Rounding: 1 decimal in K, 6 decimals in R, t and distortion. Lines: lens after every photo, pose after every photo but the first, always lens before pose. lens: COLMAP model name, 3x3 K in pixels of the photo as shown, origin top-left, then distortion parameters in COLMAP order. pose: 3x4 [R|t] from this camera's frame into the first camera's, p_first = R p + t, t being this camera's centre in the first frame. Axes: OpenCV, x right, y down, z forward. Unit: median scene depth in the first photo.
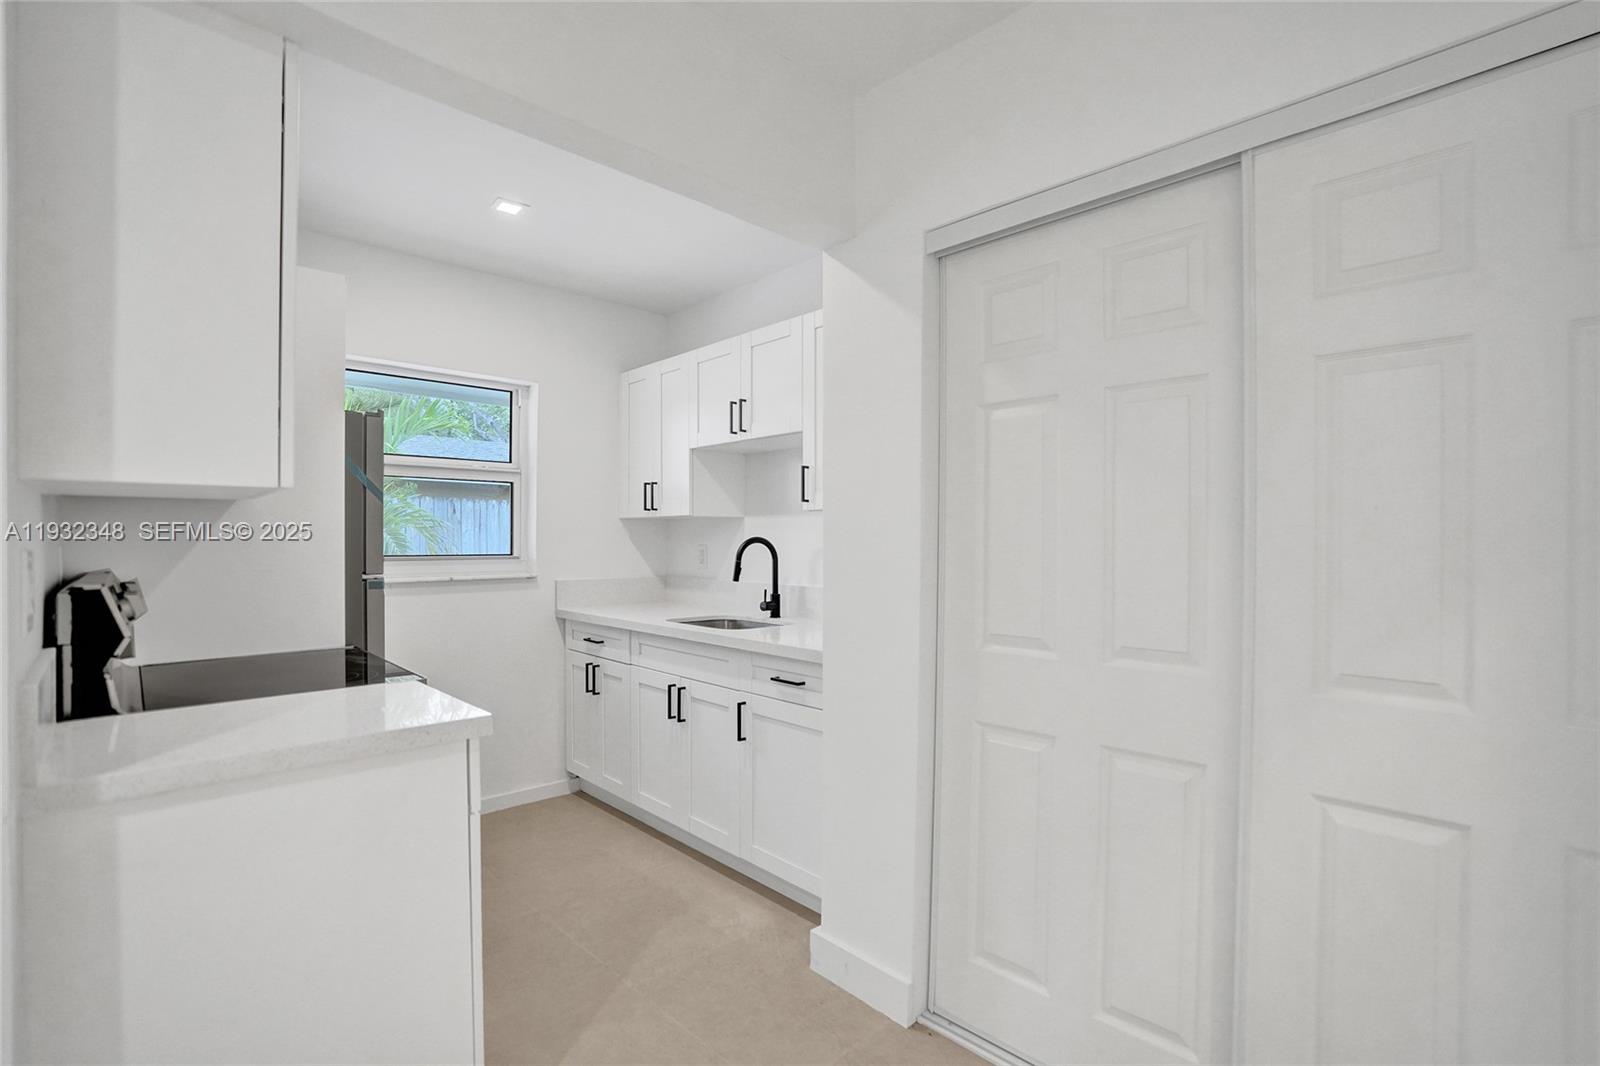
lens RADIAL K [[734.9, 0, 800.8], [0, 734.9, 547.5], [0, 0, 1]] dist [-0.066073, 0.024087]
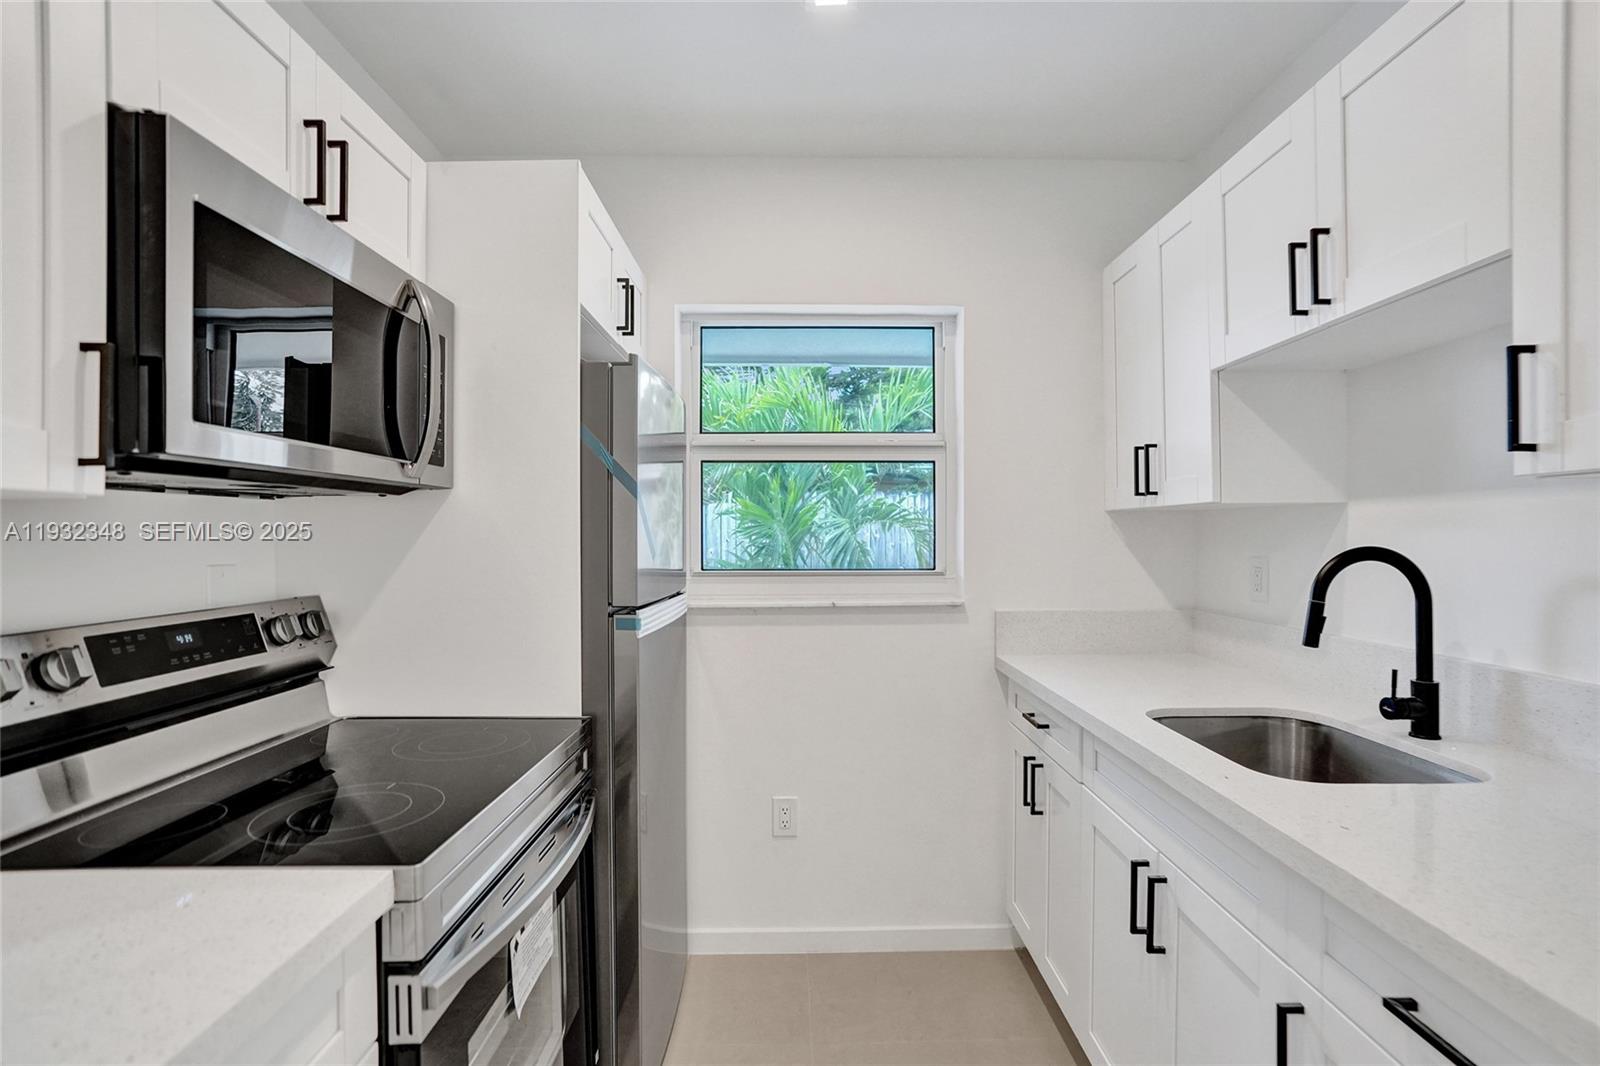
lens RADIAL K [[772.6, 0, 800.9], [0, 772.6, 530.4], [0, 0, 1]] dist [-0.054891, 0.029582]
pose [[0.731100, -0.008758, -0.682214, -0.000707], [-0.002567, 0.999875, -0.015587, -0.016606], [0.682266, 0.013146, 0.730986, 0.456958]]
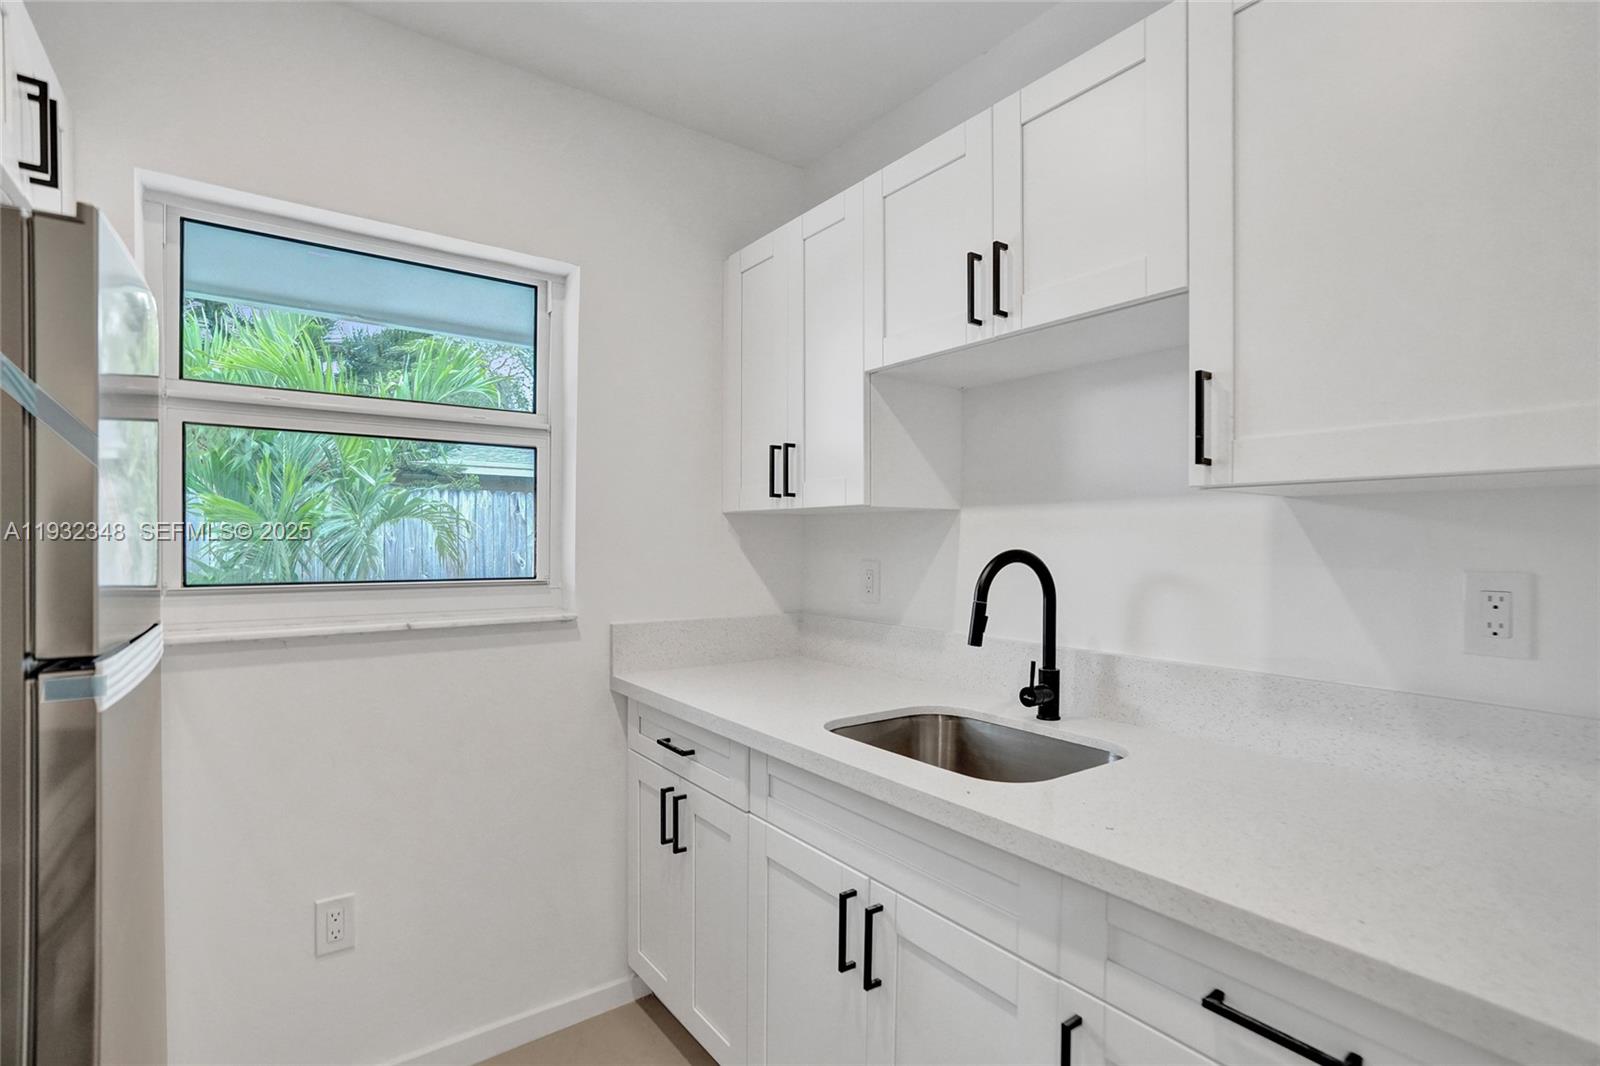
lens RADIAL K [[772.4, 0, 811.1], [0, 772.4, 547.1], [0, 0, 1]] dist [-0.052624, 0.024968]
pose [[0.992867, 0.003068, -0.119190, -0.134449], [-0.003393, 0.999991, -0.002525, -0.014635], [0.119181, 0.002912, 0.992868, 0.510387]]
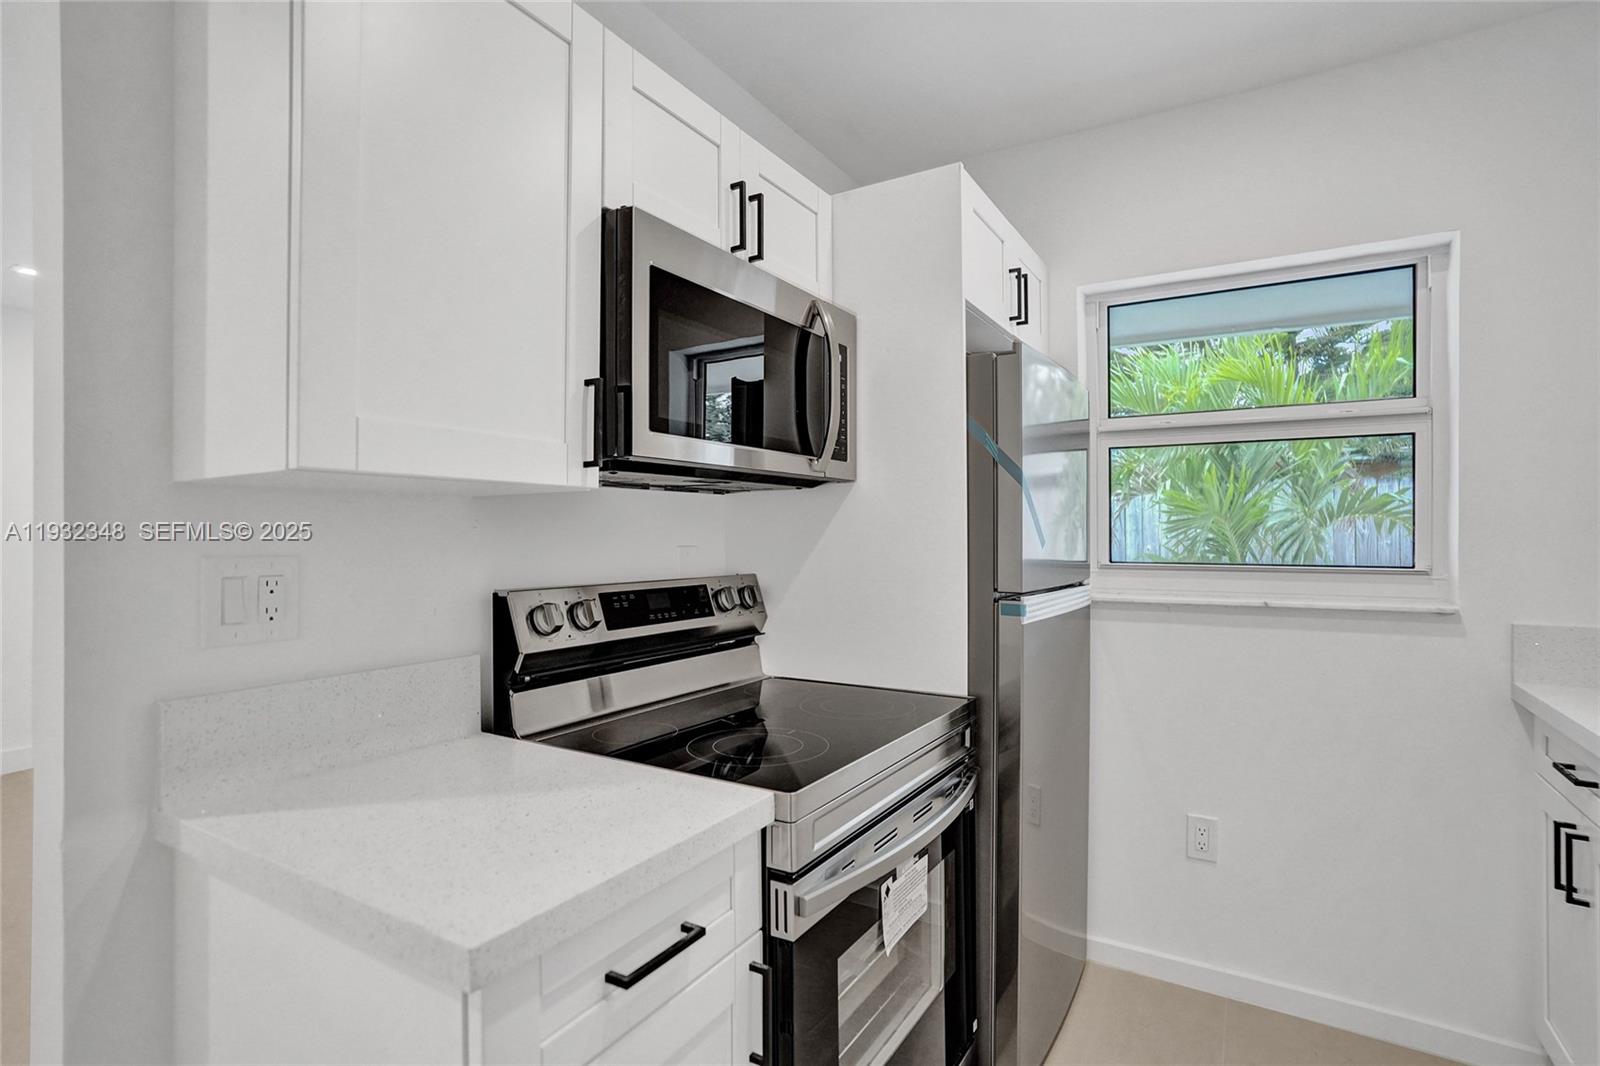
lens RADIAL K [[776.6, 0, 800.0], [0, 776.6, 533.0], [0, 0, 1]] dist [-0.055036, 0.029274]
pose [[0.259842, -0.004001, -0.965643, 0.031694], [-0.009228, 0.999935, -0.006626, -0.008696], [0.965607, 0.010633, 0.259788, 0.480735]]
